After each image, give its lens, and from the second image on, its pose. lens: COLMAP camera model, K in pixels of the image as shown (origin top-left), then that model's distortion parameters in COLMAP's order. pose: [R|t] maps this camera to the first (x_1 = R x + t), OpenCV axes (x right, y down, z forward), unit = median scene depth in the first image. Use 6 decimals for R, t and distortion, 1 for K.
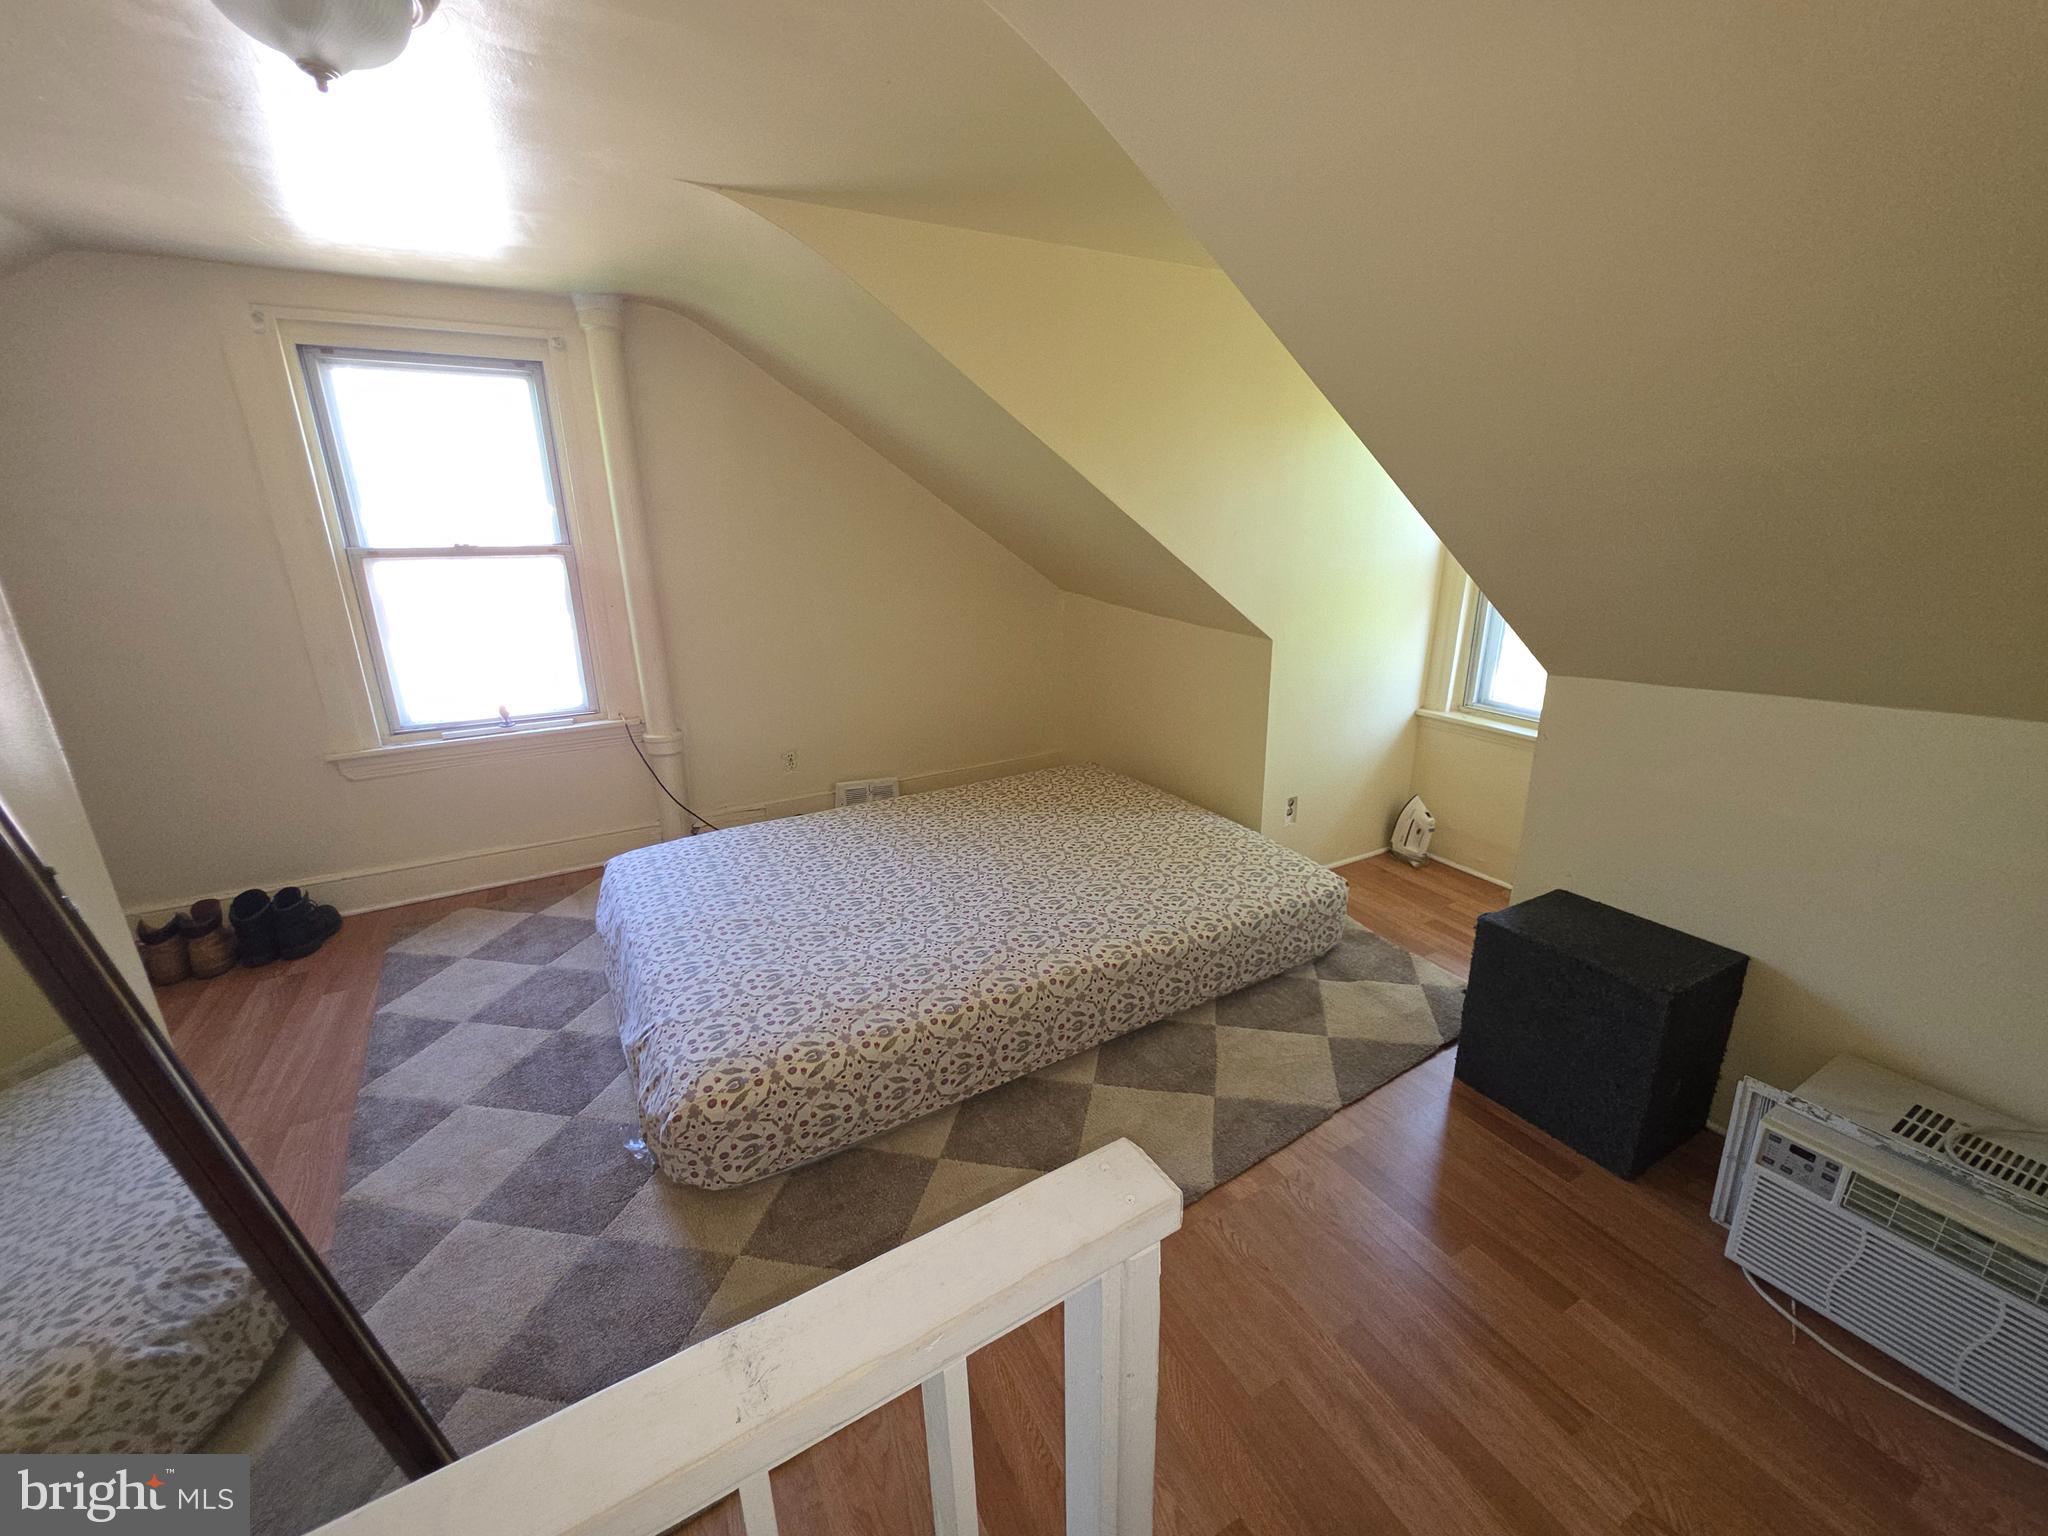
lens RADIAL K [[821.4, 0, 1034.6], [0, 821.4, 762.1], [0, 0, 1]] dist [0.000573, 0.000196]
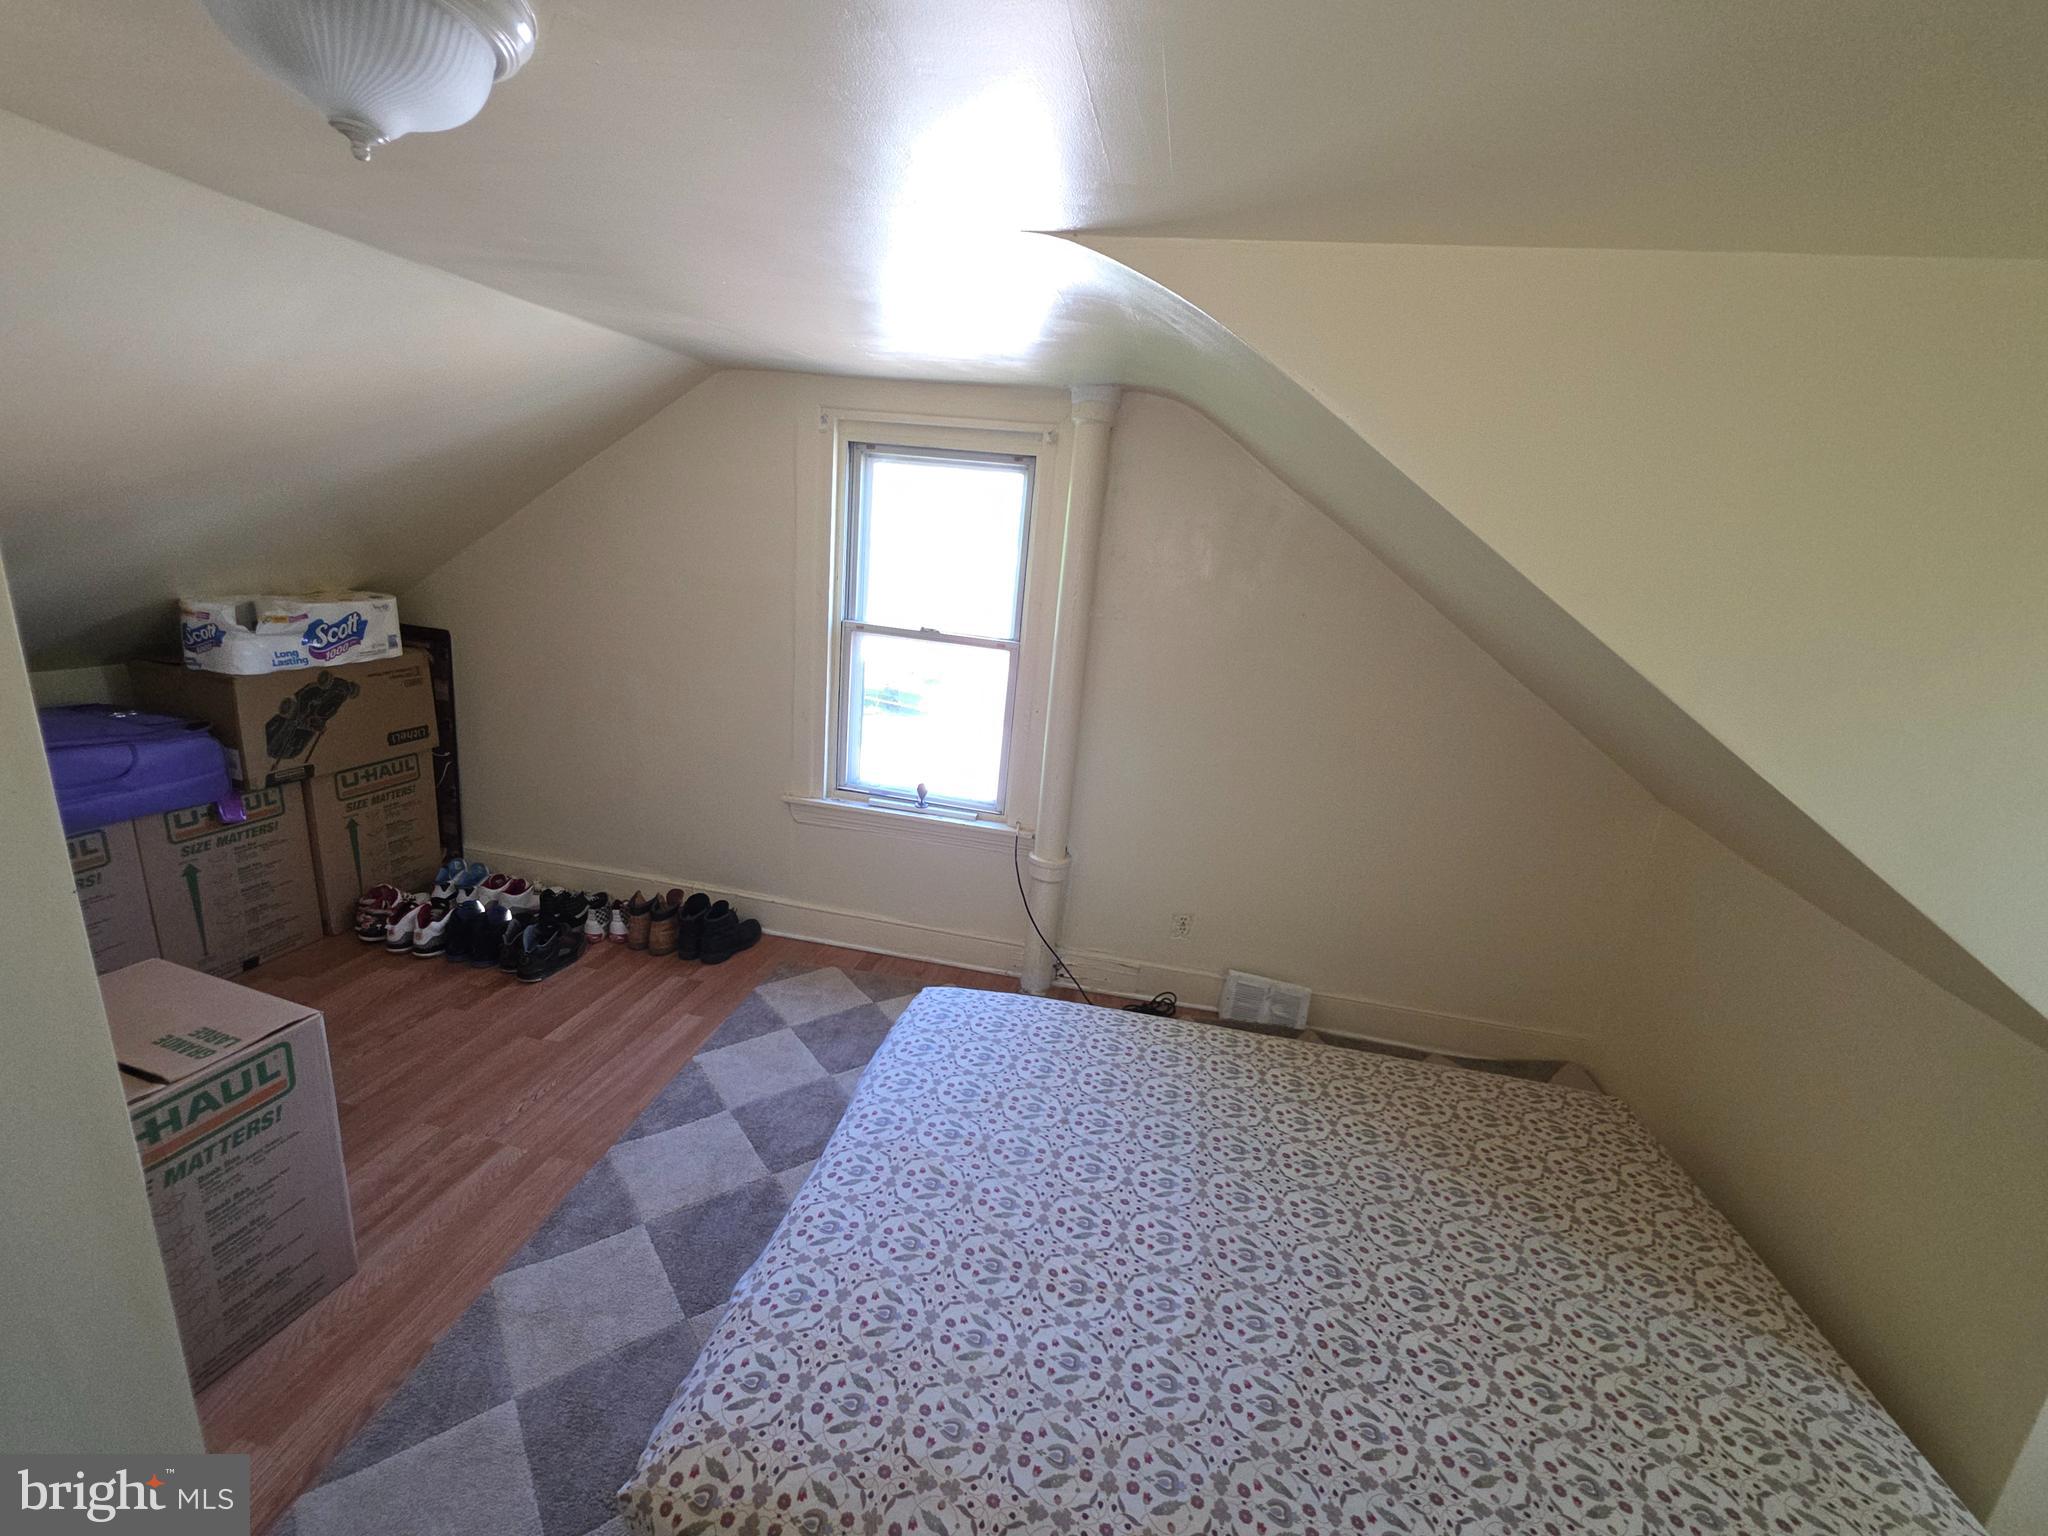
lens RADIAL K [[821.4, 0, 1034.6], [0, 821.4, 762.1], [0, 0, 1]] dist [0.000573, 0.000196]
pose [[0.748842, 0.241950, -0.617006, 0.073614], [-0.283597, 0.958422, 0.031638, -0.182752], [0.599007, 0.151289, 0.786322, 0.314244]]
